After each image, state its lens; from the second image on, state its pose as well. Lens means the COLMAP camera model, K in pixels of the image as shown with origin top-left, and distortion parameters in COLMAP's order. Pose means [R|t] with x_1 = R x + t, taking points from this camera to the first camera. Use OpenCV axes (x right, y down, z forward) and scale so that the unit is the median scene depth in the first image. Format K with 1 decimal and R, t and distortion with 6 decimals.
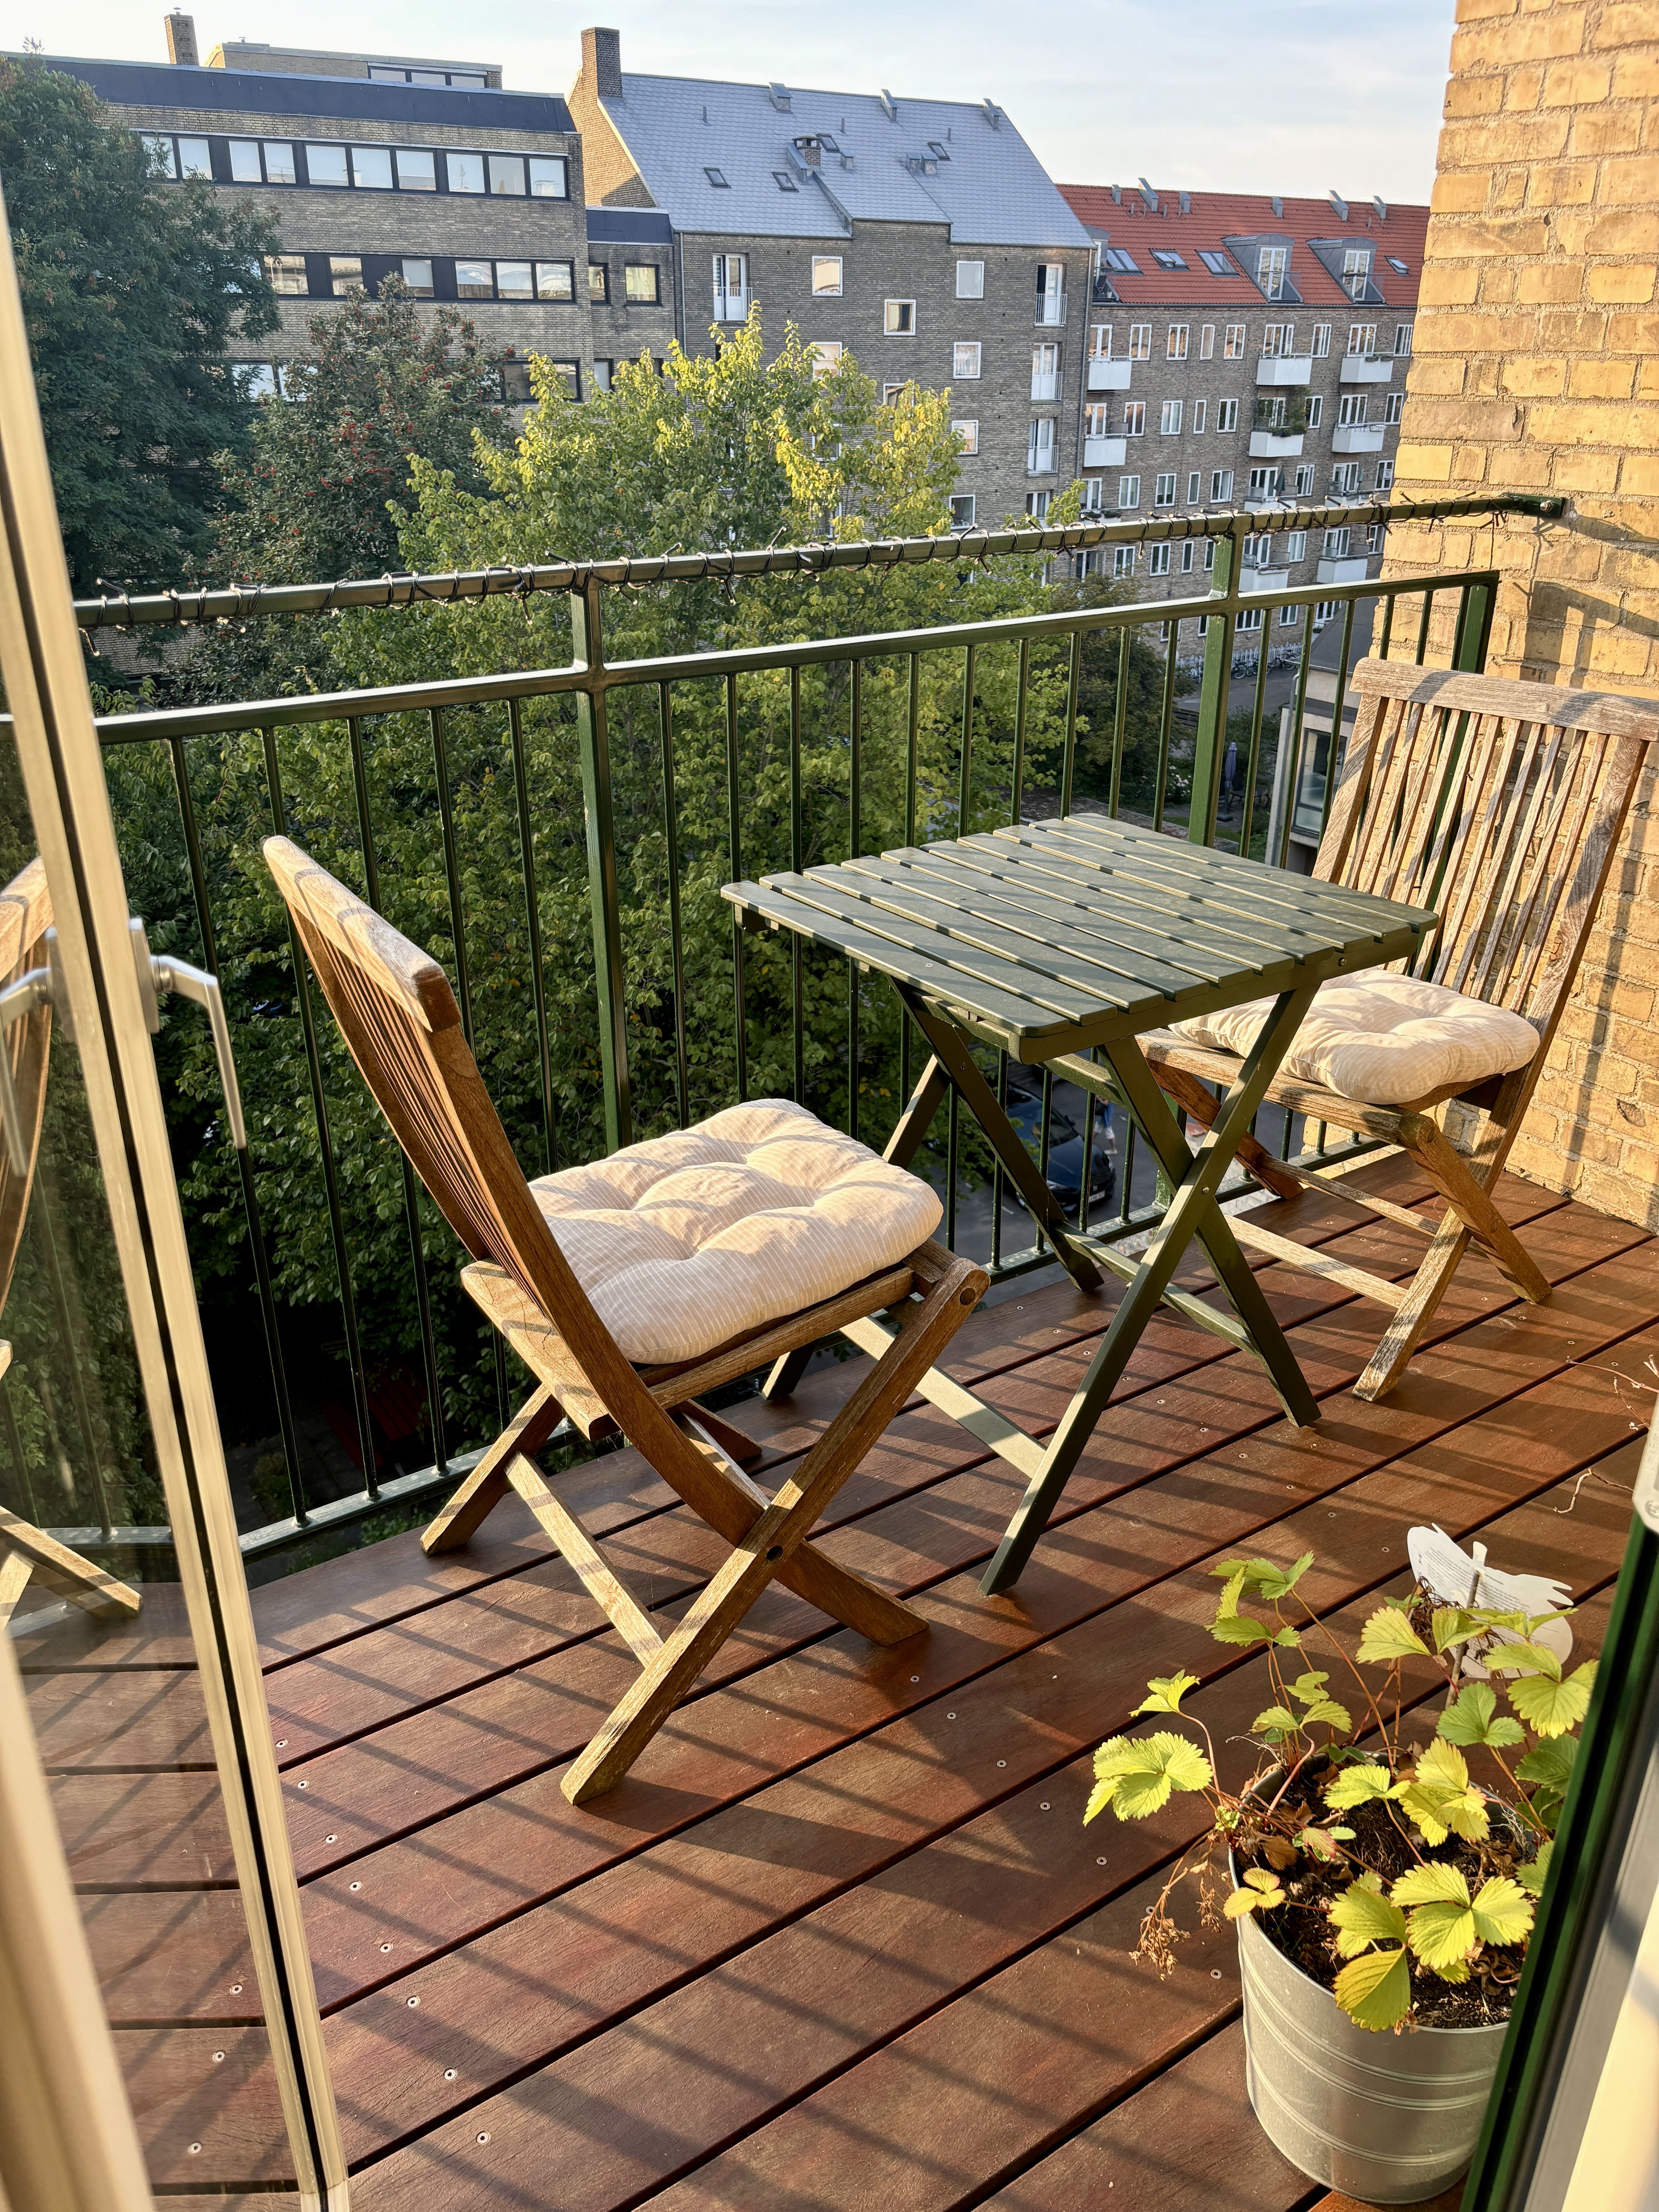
lens RADIAL K [[1628.8, 0, 829.5], [0, 1628.8, 1106.0], [0, 0, 1]] dist [0.051270, -0.072973]
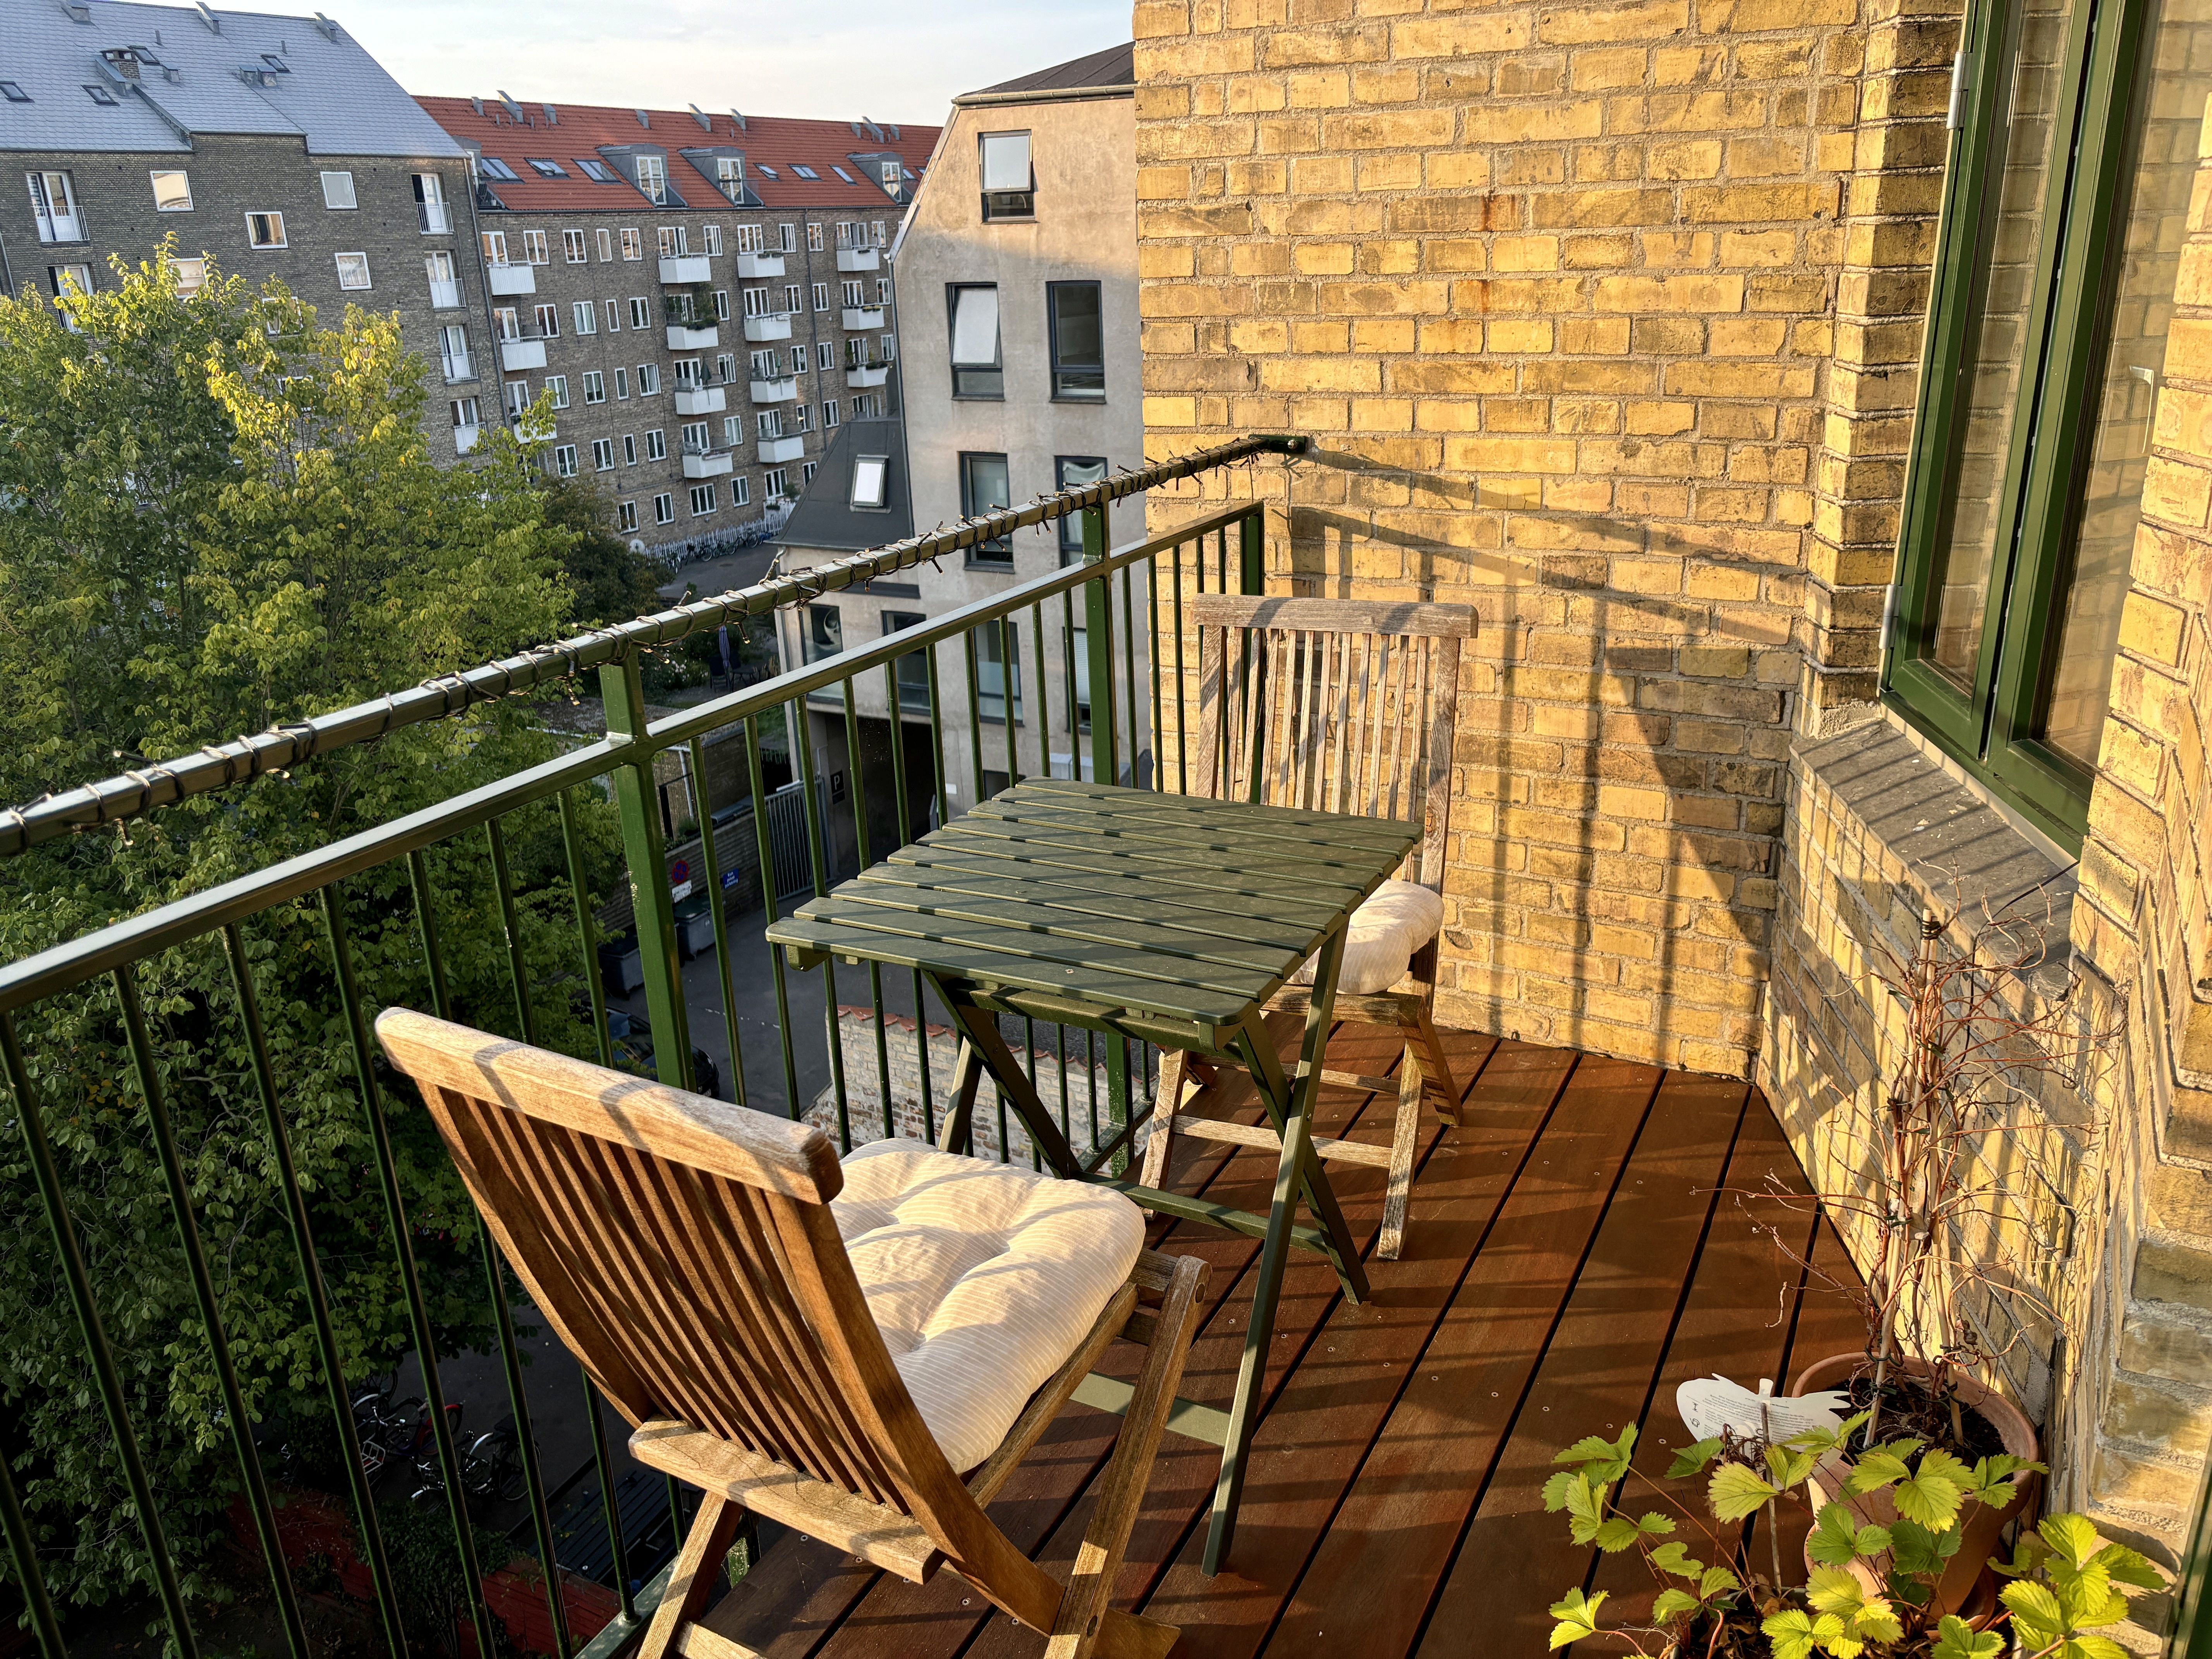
lens RADIAL K [[1628.8, 0, 1106.0], [0, 1628.8, 829.5], [0, 0, 1]] dist [0.051270, -0.072973]
pose [[0.883654, -0.187283, 0.429047, -0.225105], [0.225944, 0.973298, -0.040494, -0.086008], [-0.410007, 0.132723, 0.902374, 0.054944]]
